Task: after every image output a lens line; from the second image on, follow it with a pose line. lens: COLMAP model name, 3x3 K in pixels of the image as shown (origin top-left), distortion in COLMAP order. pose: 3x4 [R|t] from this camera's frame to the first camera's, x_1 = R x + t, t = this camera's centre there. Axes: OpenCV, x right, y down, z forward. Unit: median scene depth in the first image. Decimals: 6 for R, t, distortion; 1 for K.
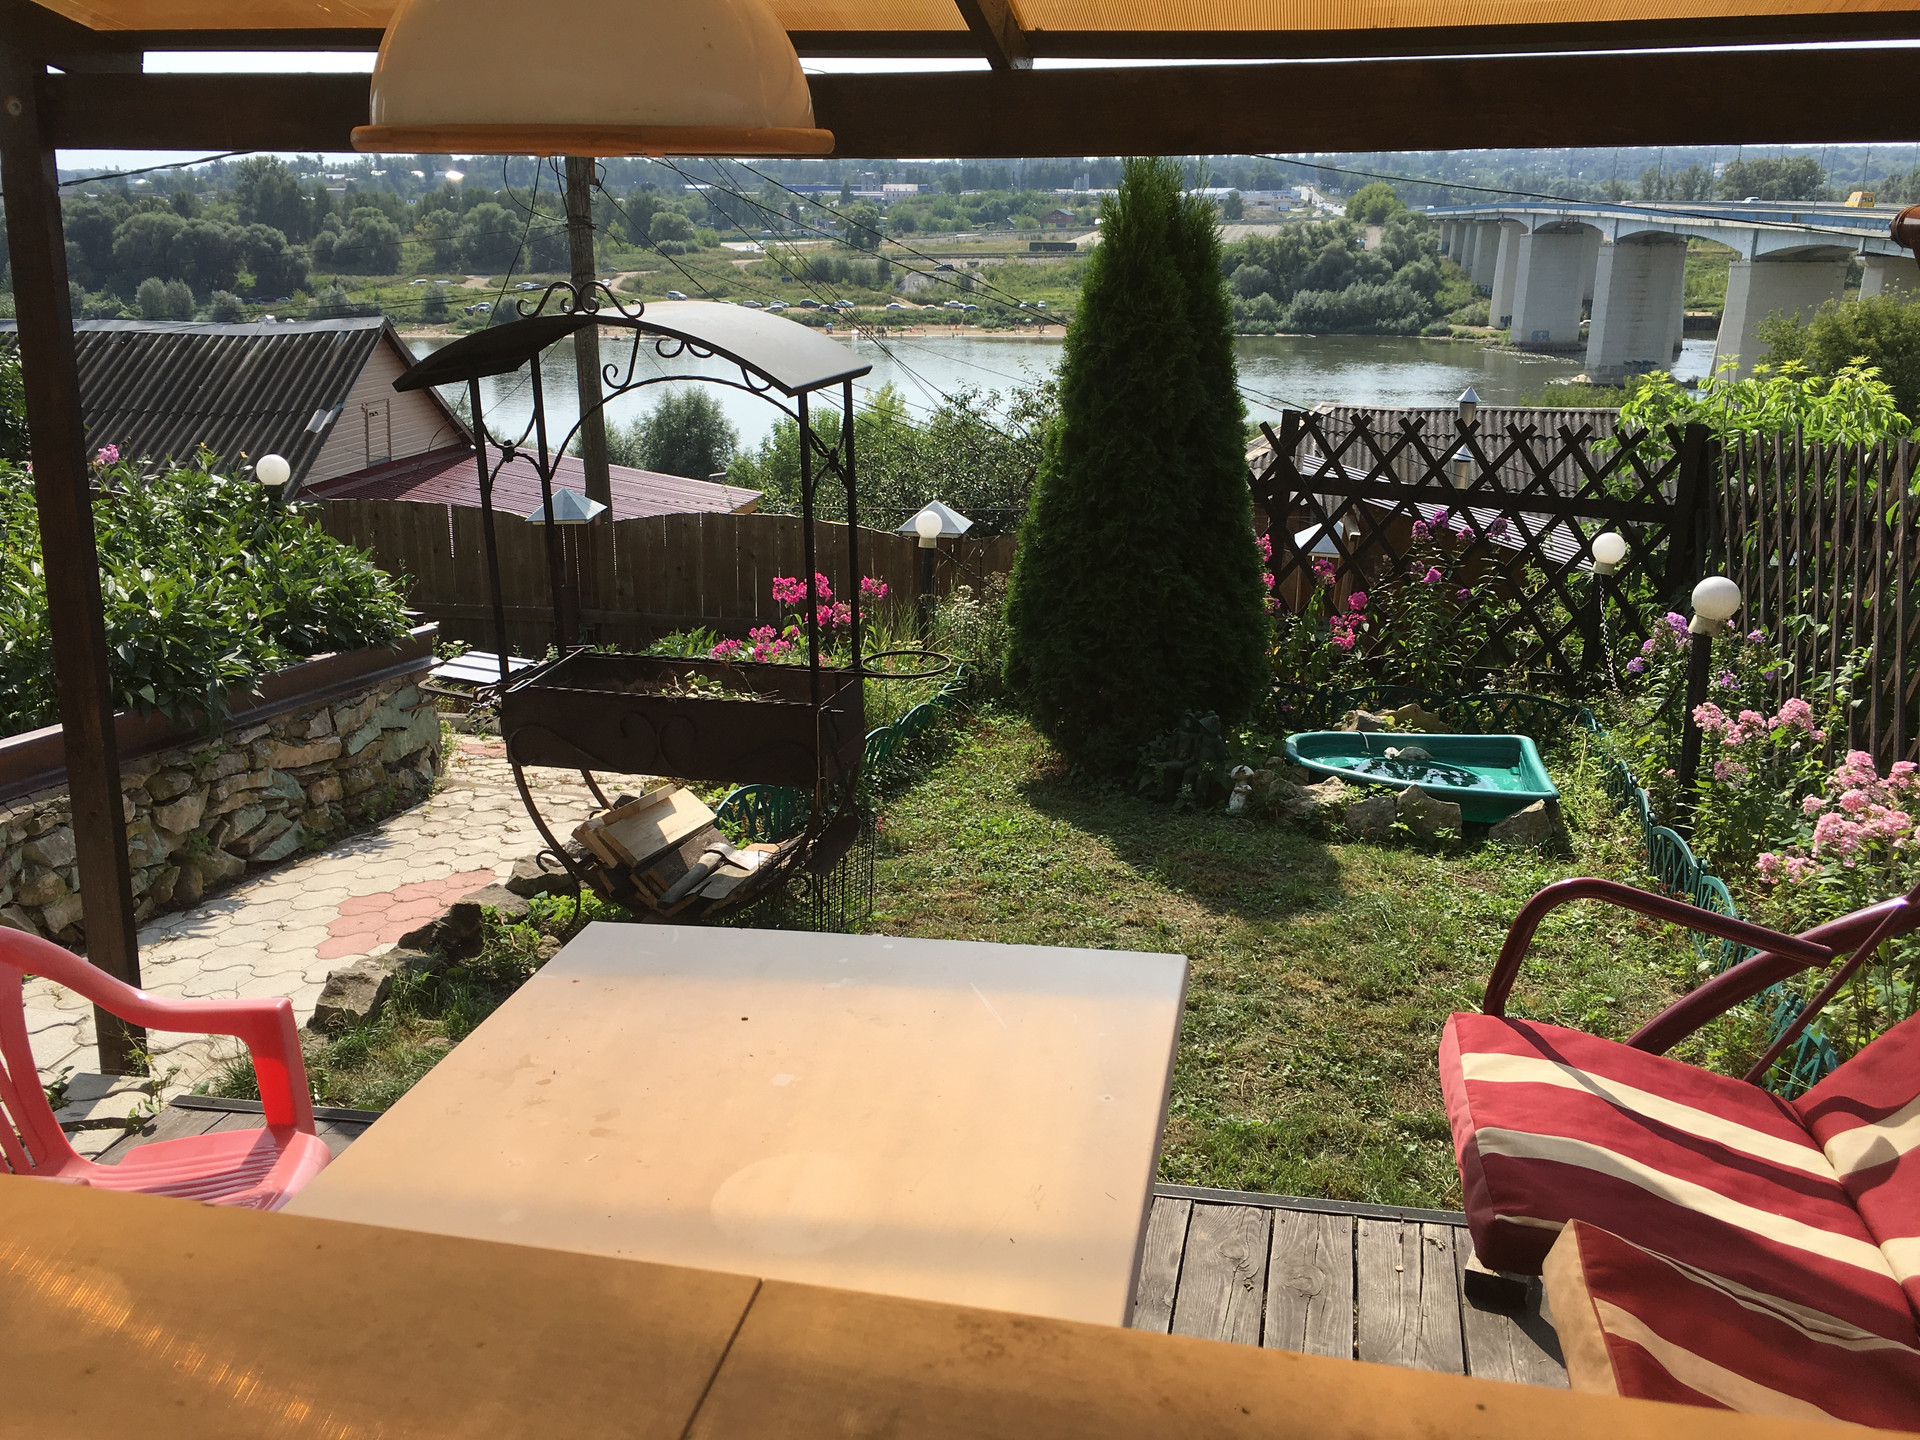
lens RADIAL K [[1645.4, 0, 950.4], [0, 1645.4, 716.6], [0, 0, 1]] dist [0.064638, -0.077963]
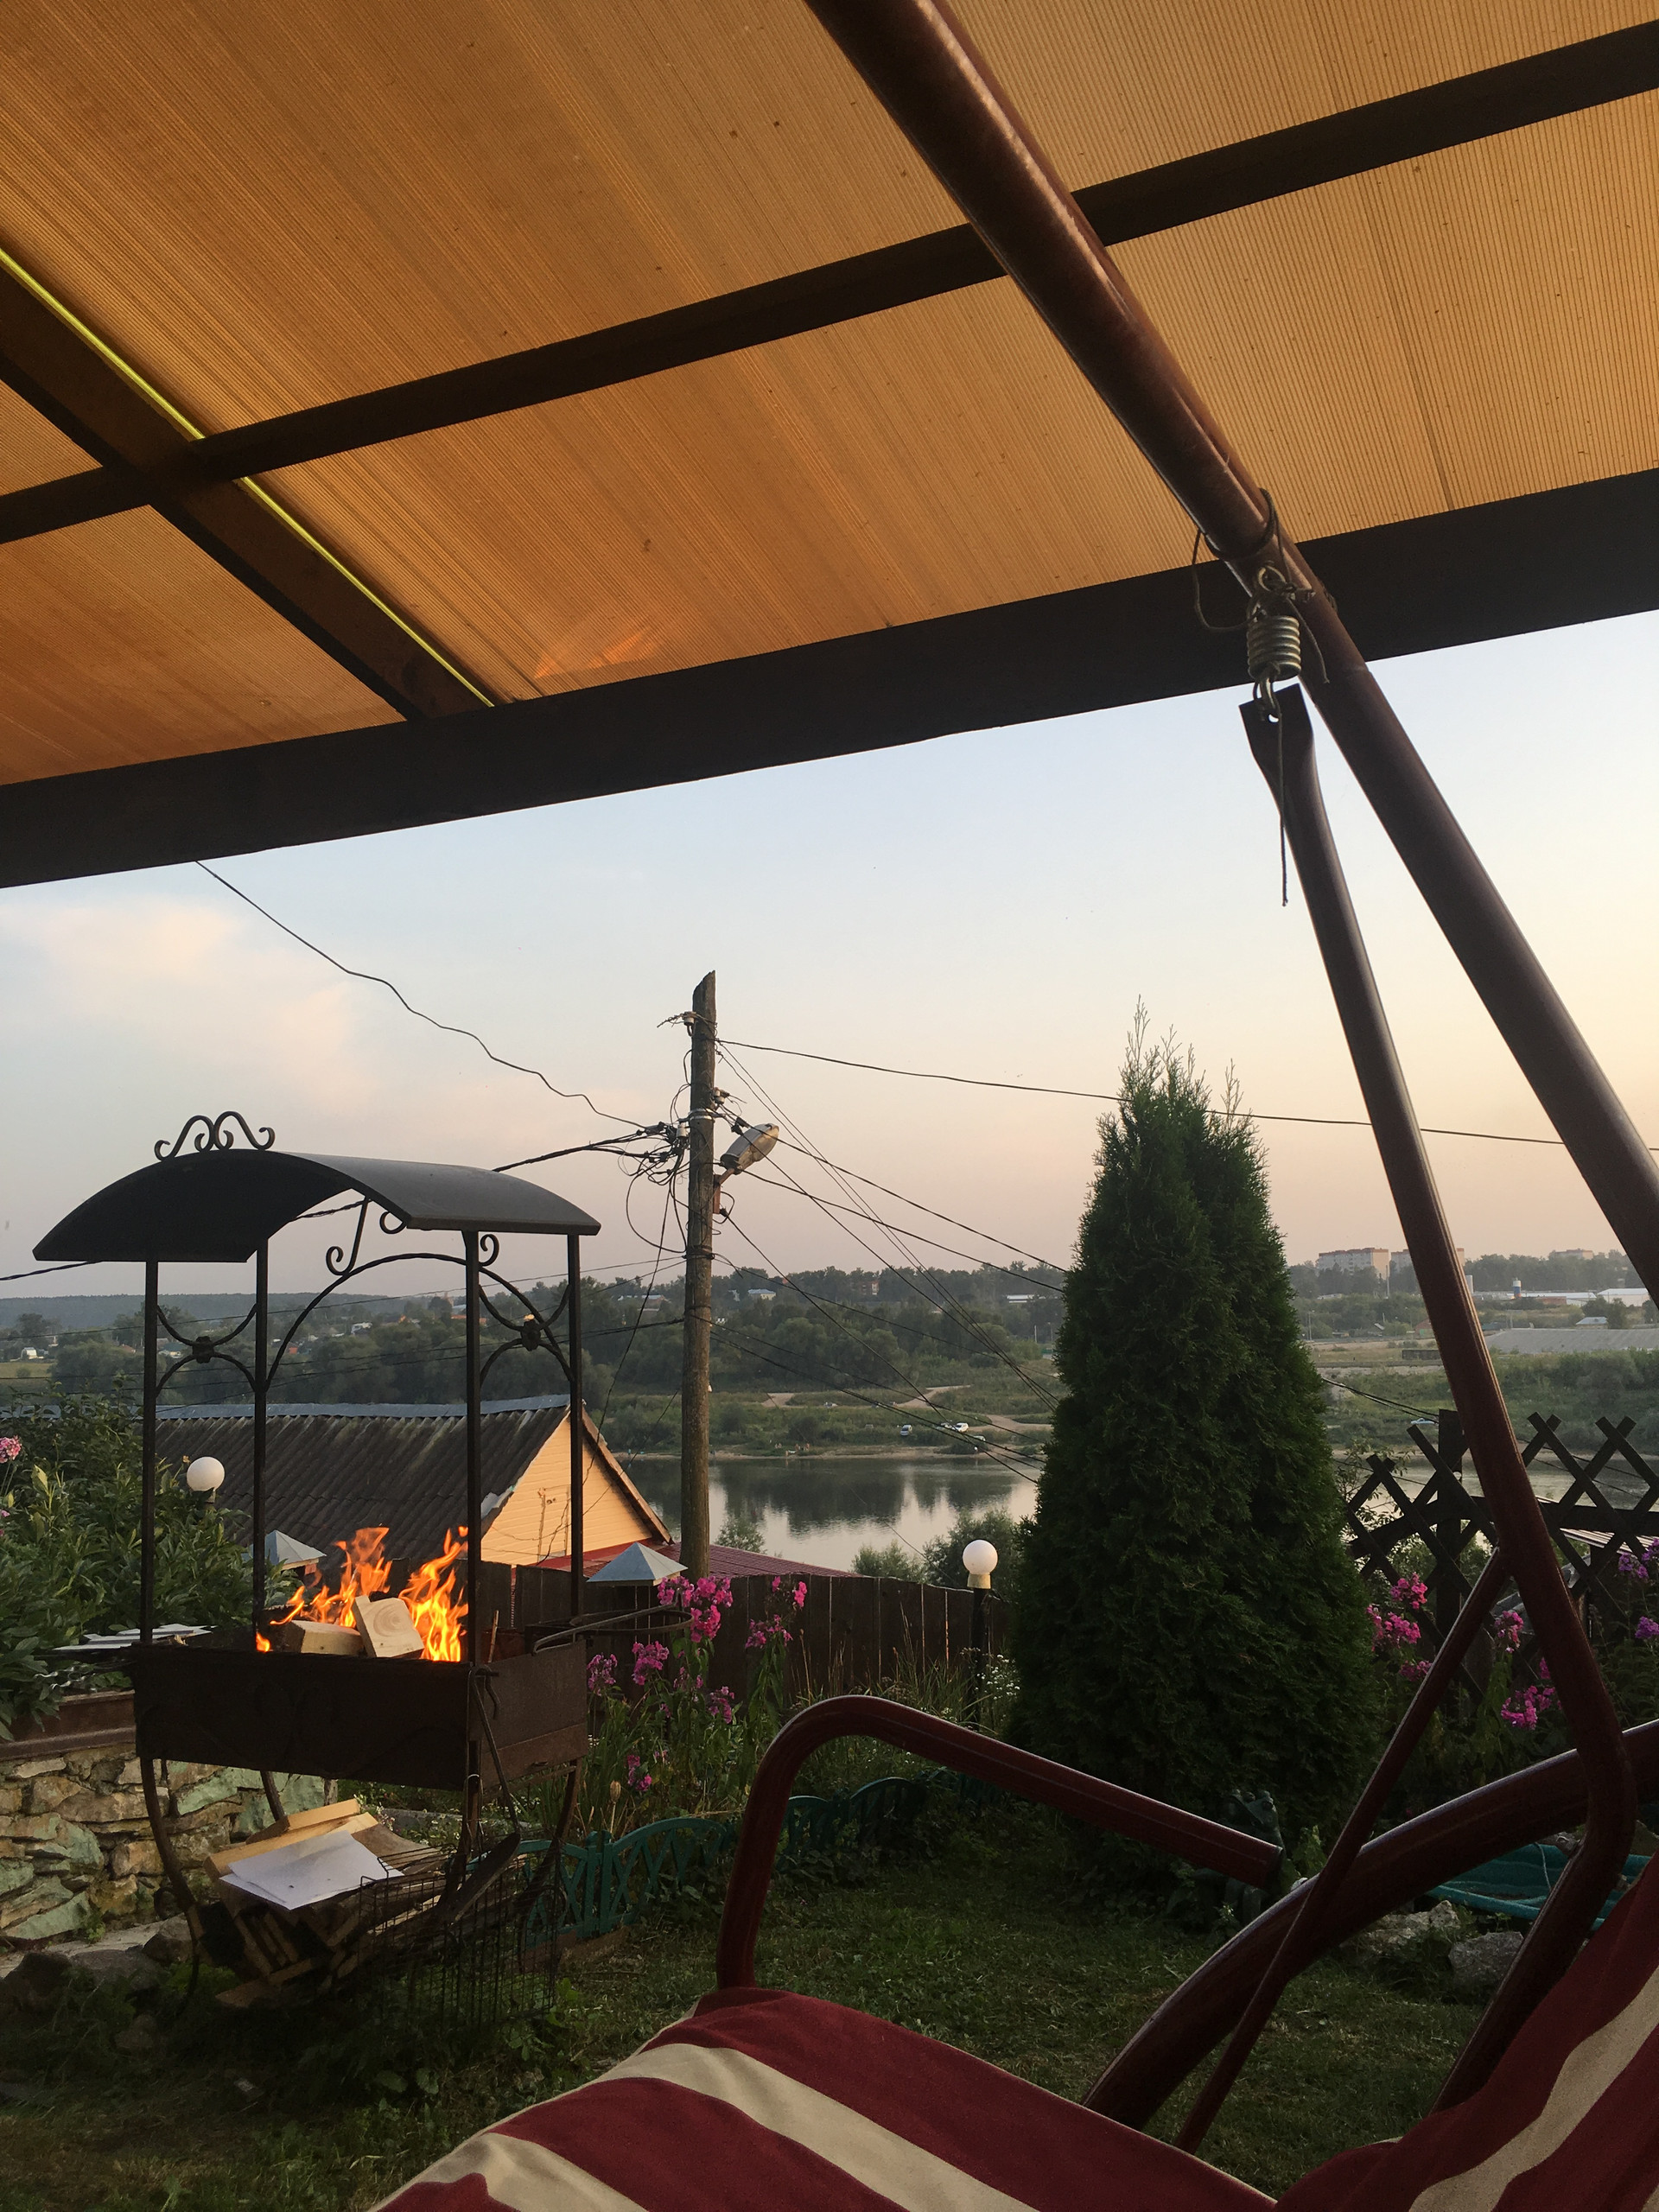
lens RADIAL K [[1895.7, 0, 819.7], [0, 1895.7, 1099.9], [0, 0, 1]] dist [0.064638, -0.077963]
pose [[0.969182, -0.045103, -0.242183, 0.188288], [-0.055706, 0.917507, -0.393799, 0.058129], [0.239966, 0.395154, 0.886719, 0.127807]]
